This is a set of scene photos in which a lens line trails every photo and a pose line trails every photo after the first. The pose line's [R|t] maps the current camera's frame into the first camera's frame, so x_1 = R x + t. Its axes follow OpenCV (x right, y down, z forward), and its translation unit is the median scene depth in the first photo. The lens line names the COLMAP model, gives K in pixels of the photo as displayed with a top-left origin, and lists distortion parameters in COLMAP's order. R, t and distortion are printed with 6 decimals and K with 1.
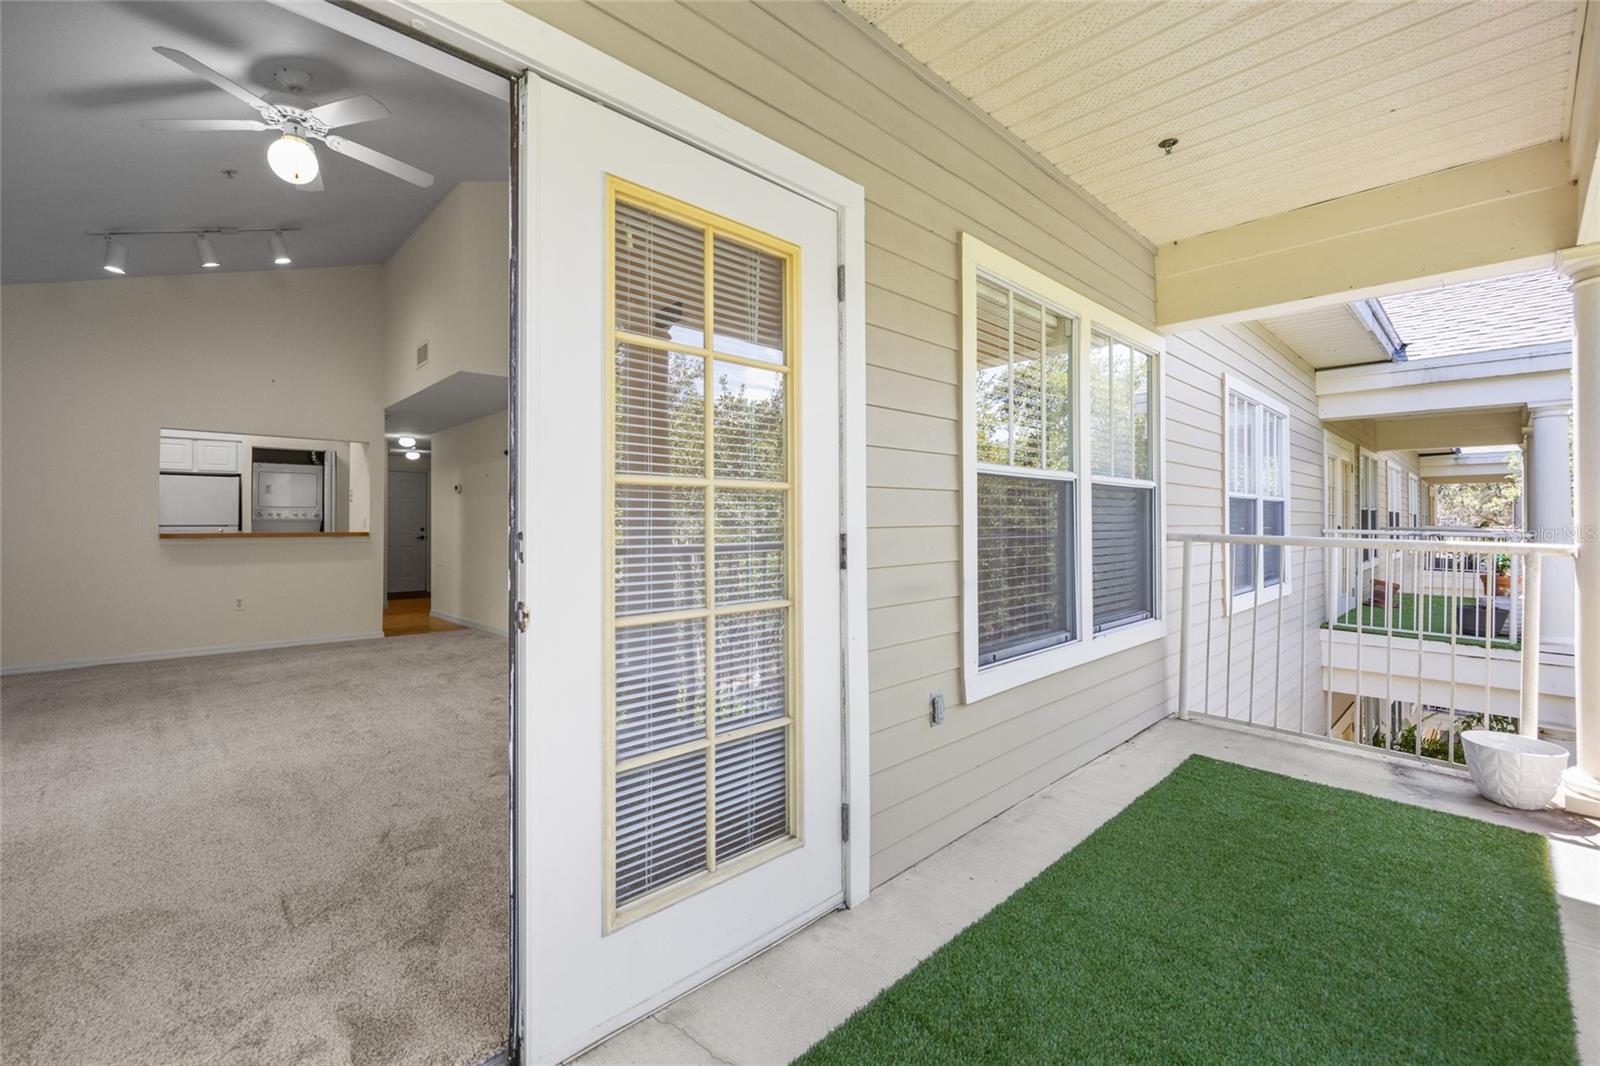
lens RADIAL K [[673.2, 0, 798.9], [0, 673.2, 521.4], [0, 0, 1]] dist [0.000337, -0.000143]
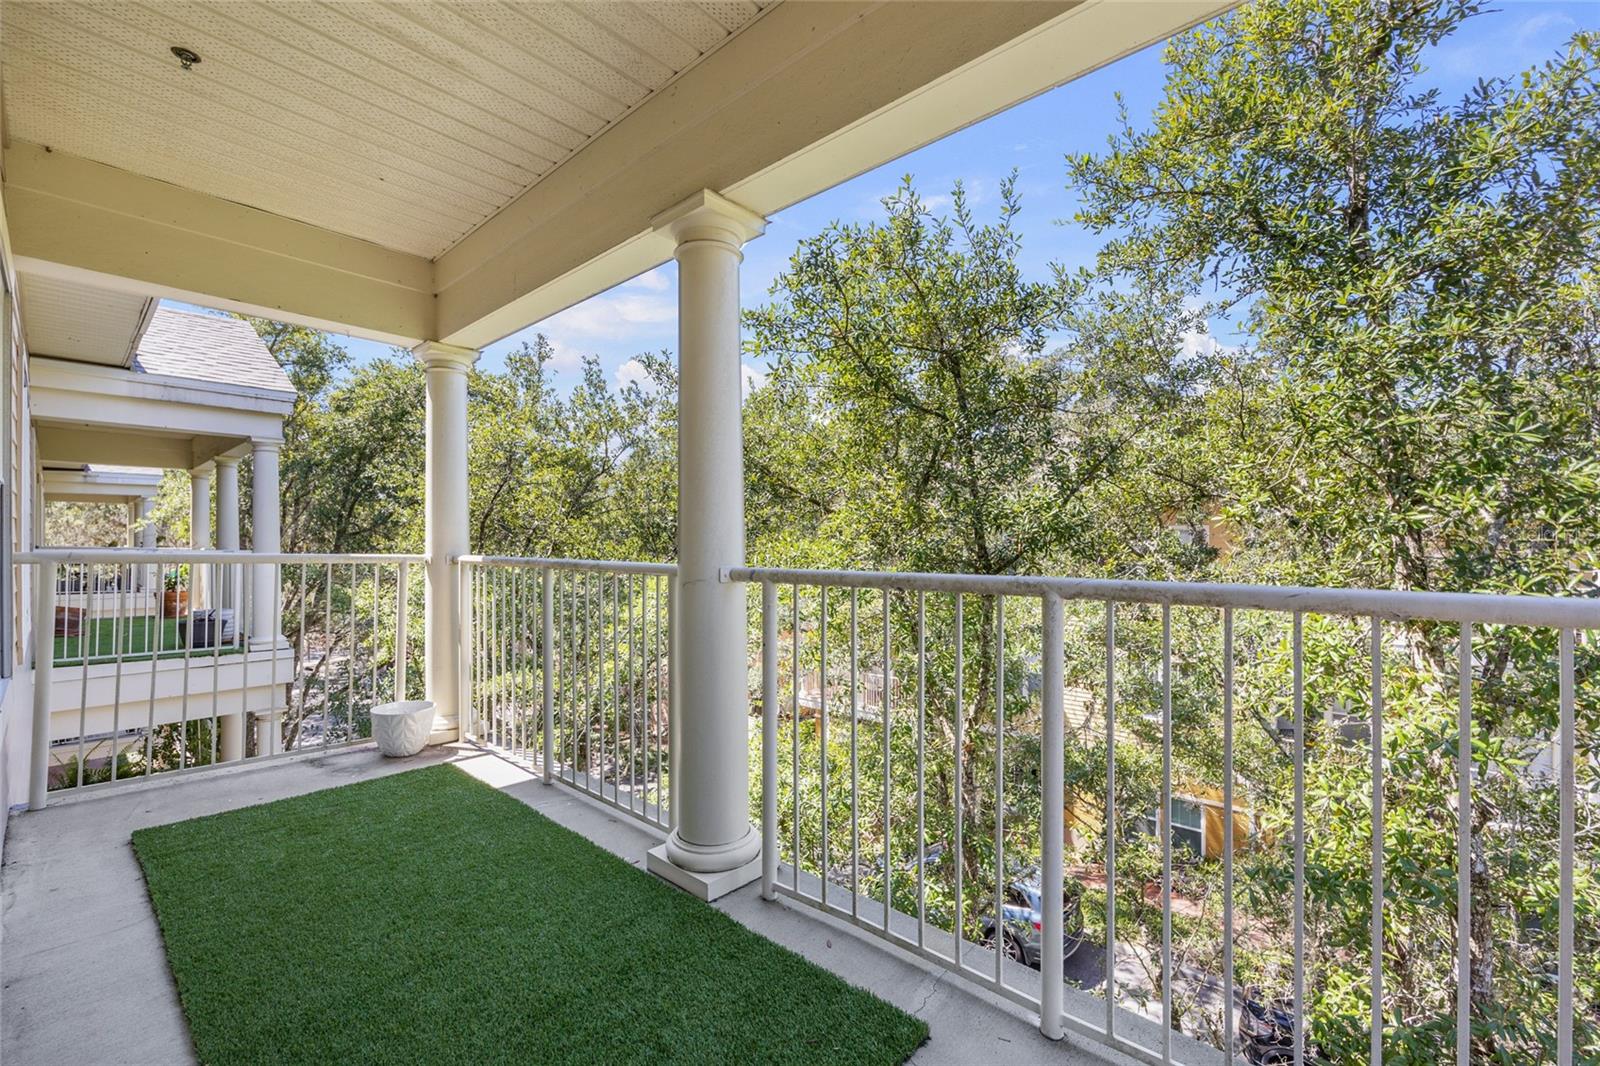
lens RADIAL K [[667.3, 0, 796.7], [0, 667.3, 541.9], [0, 0, 1]] dist [0.002188, 0.000231]
pose [[-0.083756, 0.004076, 0.996478, -0.261176], [-0.003142, 0.999986, -0.004354, 0.010377], [-0.996481, -0.003495, -0.083742, 0.309320]]
